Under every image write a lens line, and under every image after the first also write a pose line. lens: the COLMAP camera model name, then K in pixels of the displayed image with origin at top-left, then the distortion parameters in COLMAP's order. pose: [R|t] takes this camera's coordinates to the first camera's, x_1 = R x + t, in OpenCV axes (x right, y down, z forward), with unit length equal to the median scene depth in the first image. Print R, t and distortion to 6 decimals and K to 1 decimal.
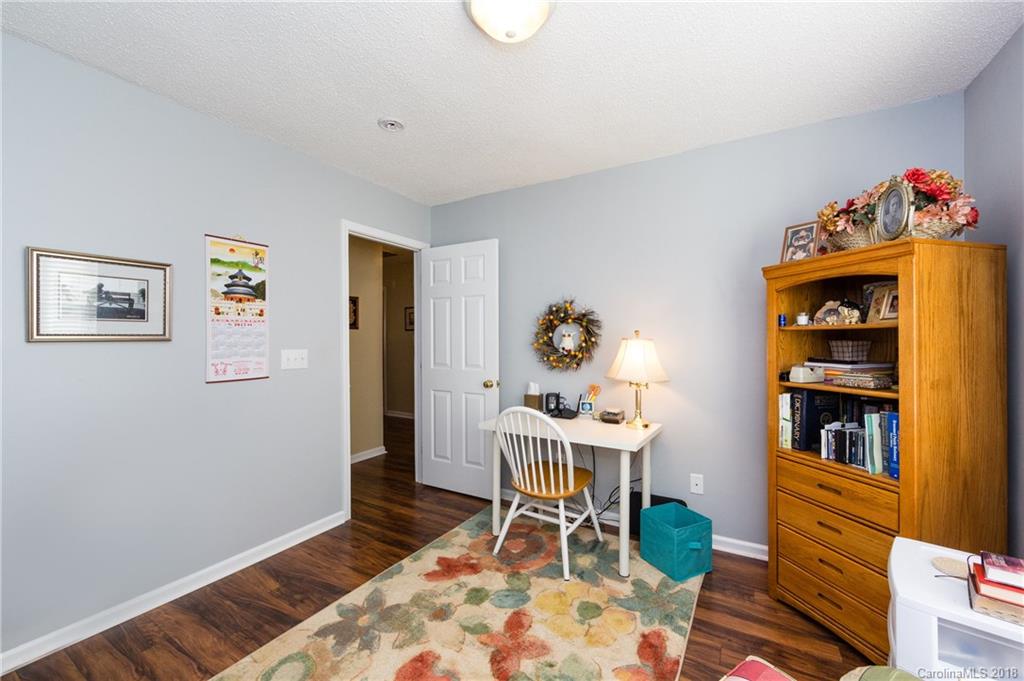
lens RADIAL K [[414.0, 0, 518.5], [0, 414.0, 336.2], [0, 0, 1]] dist [-0.002907, -0.000478]
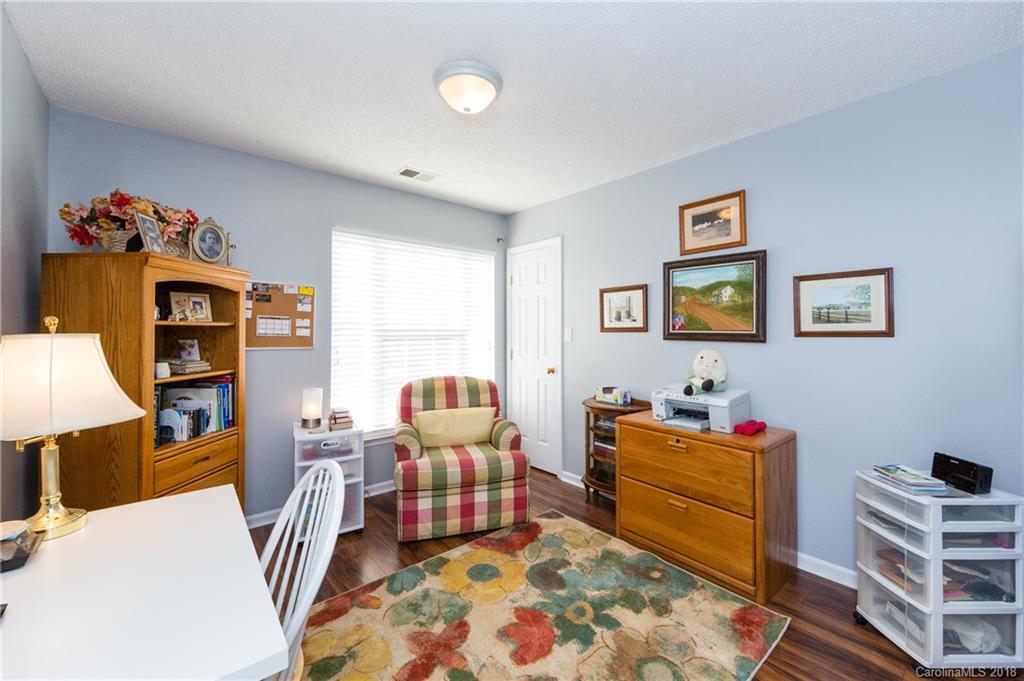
lens RADIAL K [[414.0, 0, 515.0], [0, 414.0, 333.1], [0, 0, 1]] dist [-0.002907, -0.000478]
pose [[-0.941472, -0.002761, 0.337080, -0.509291], [-0.002207, 0.999996, 0.002028, -0.001498], [-0.337084, 0.001166, -0.941474, 1.843930]]
